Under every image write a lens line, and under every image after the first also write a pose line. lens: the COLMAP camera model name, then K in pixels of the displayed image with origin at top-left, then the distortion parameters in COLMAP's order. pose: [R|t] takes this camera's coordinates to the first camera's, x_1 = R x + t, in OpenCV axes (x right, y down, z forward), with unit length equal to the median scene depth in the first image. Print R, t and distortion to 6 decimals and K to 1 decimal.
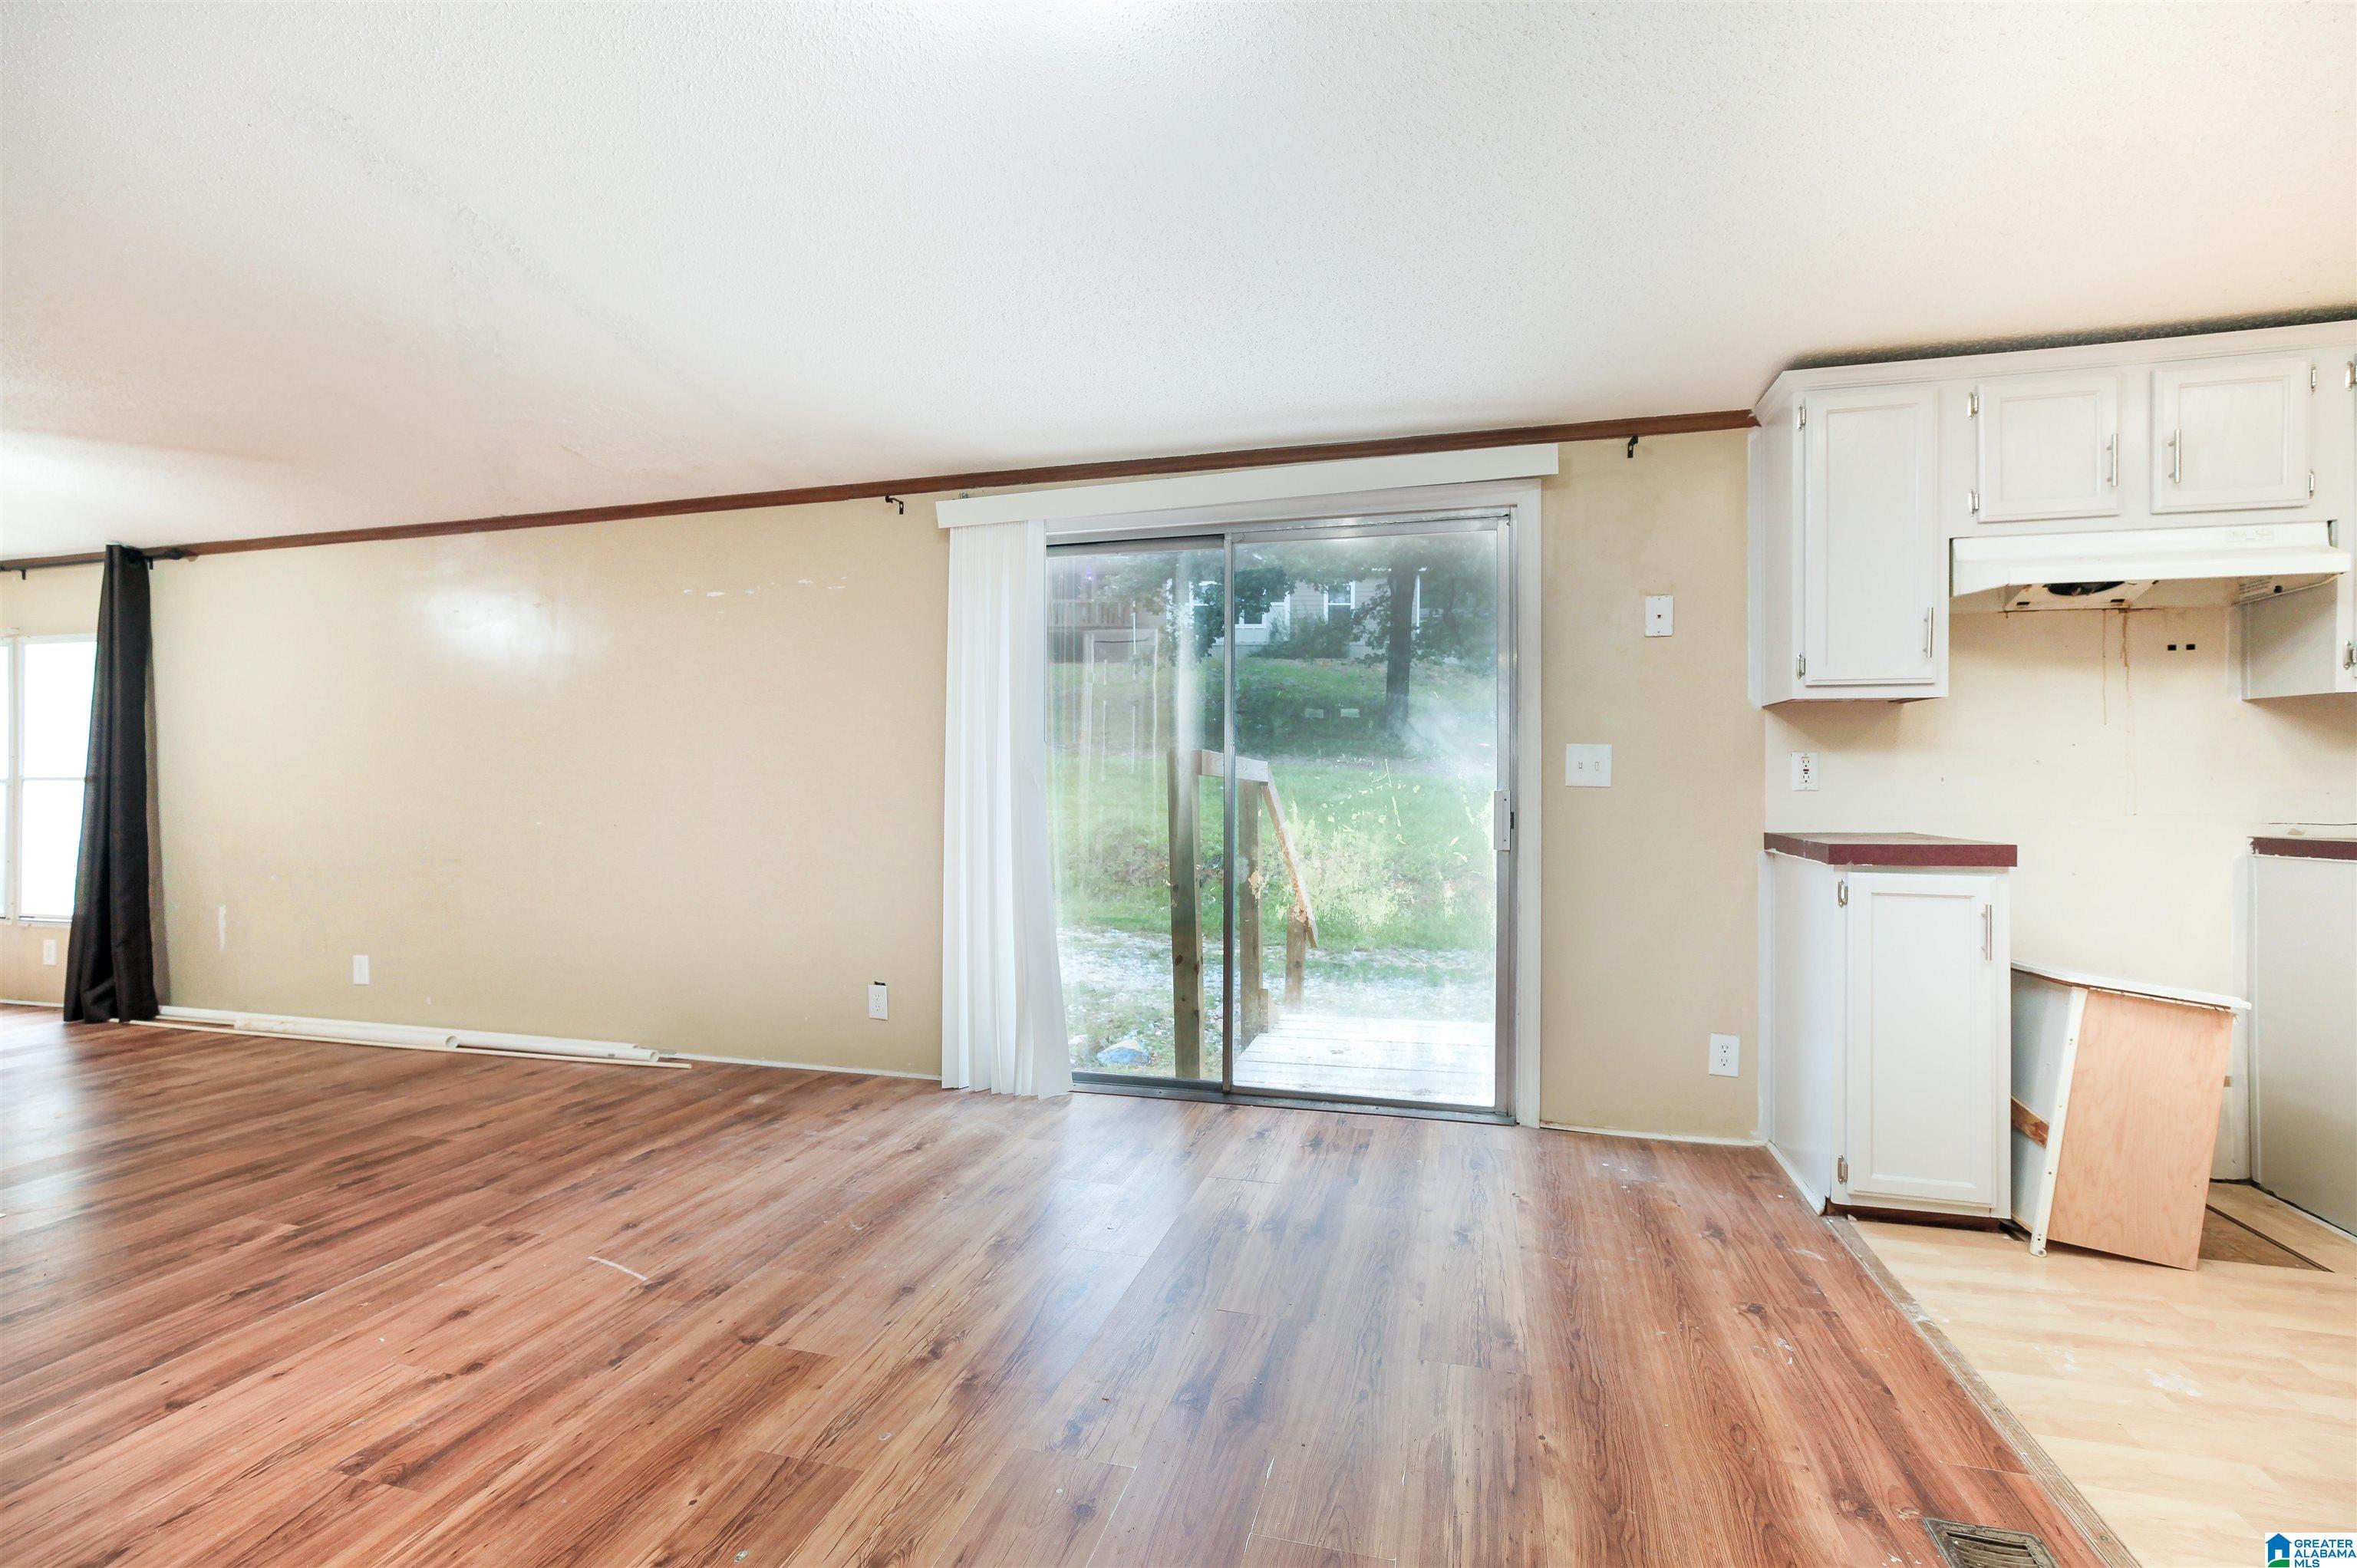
lens RADIAL K [[1090.9, 0, 1175.8], [0, 1090.9, 782.7], [0, 0, 1]] dist [0.004946, 0.003930]
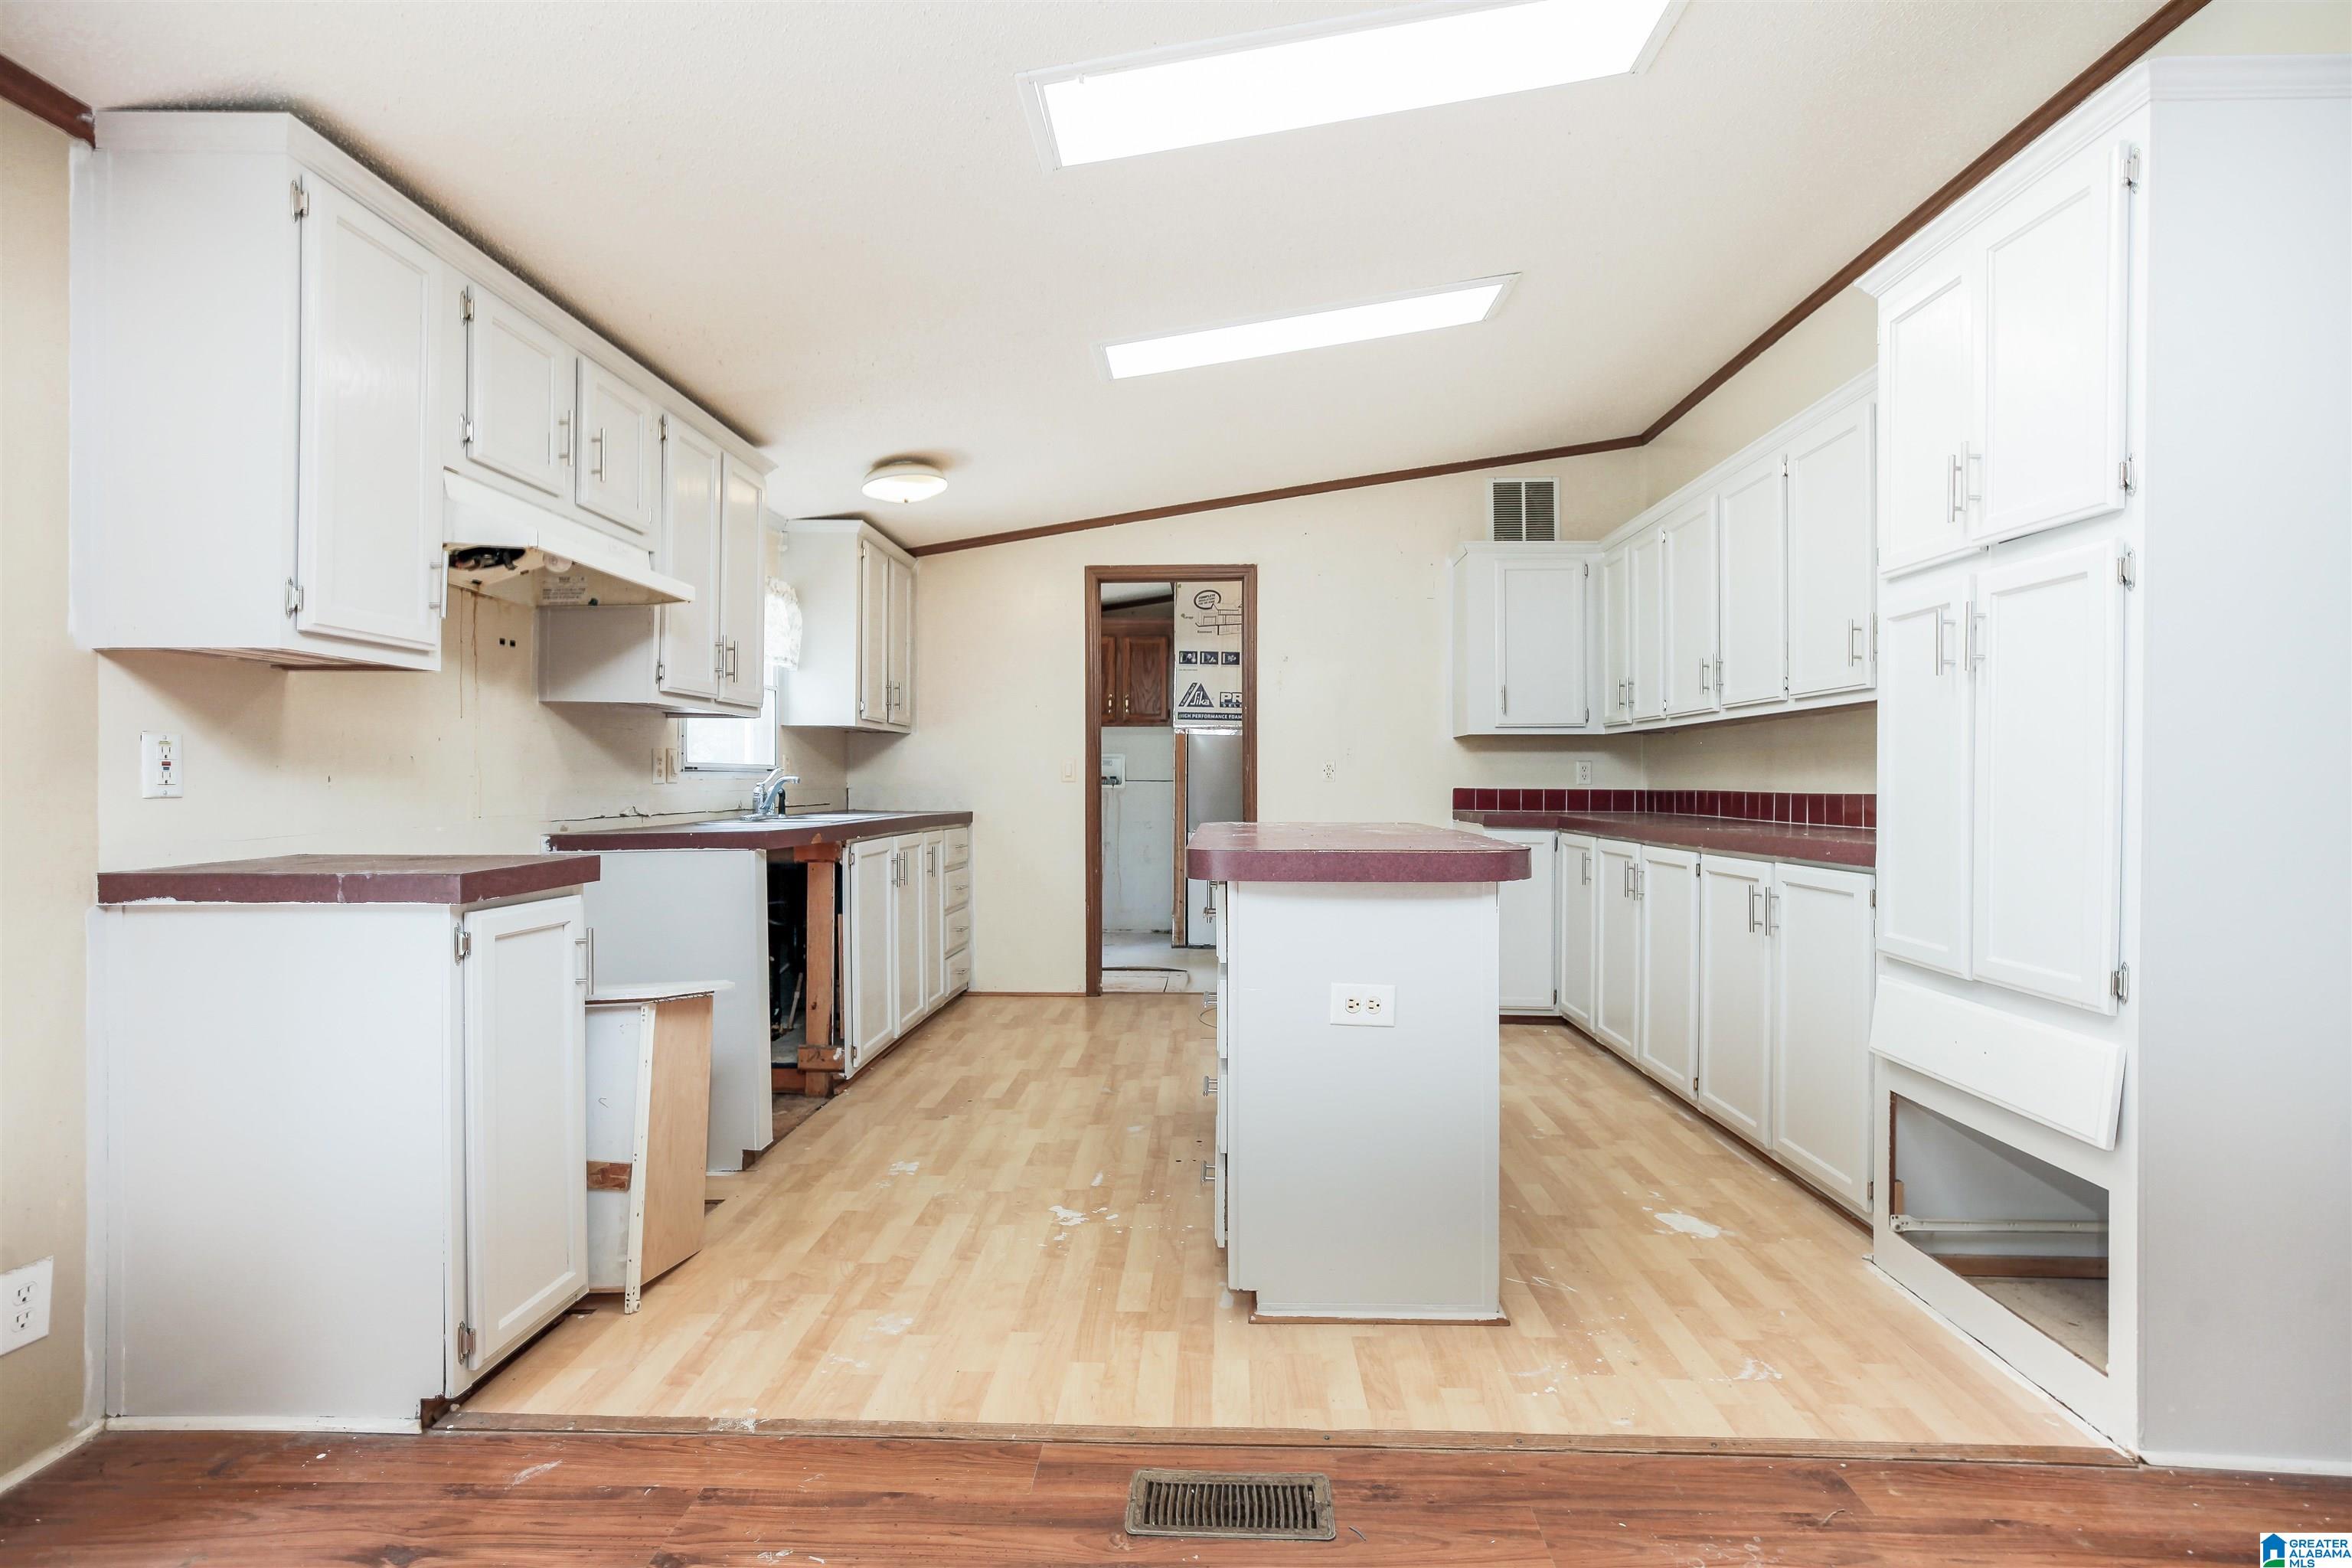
lens RADIAL K [[1088.6, 0, 1175.8], [0, 1088.6, 780.9], [0, 0, 1]] dist [0.004946, 0.003930]
pose [[-0.226026, -0.000086, 0.974121, -0.180070], [0.002367, 0.999997, 0.000638, -0.001520], [-0.974118, 0.002450, -0.226025, 0.762625]]
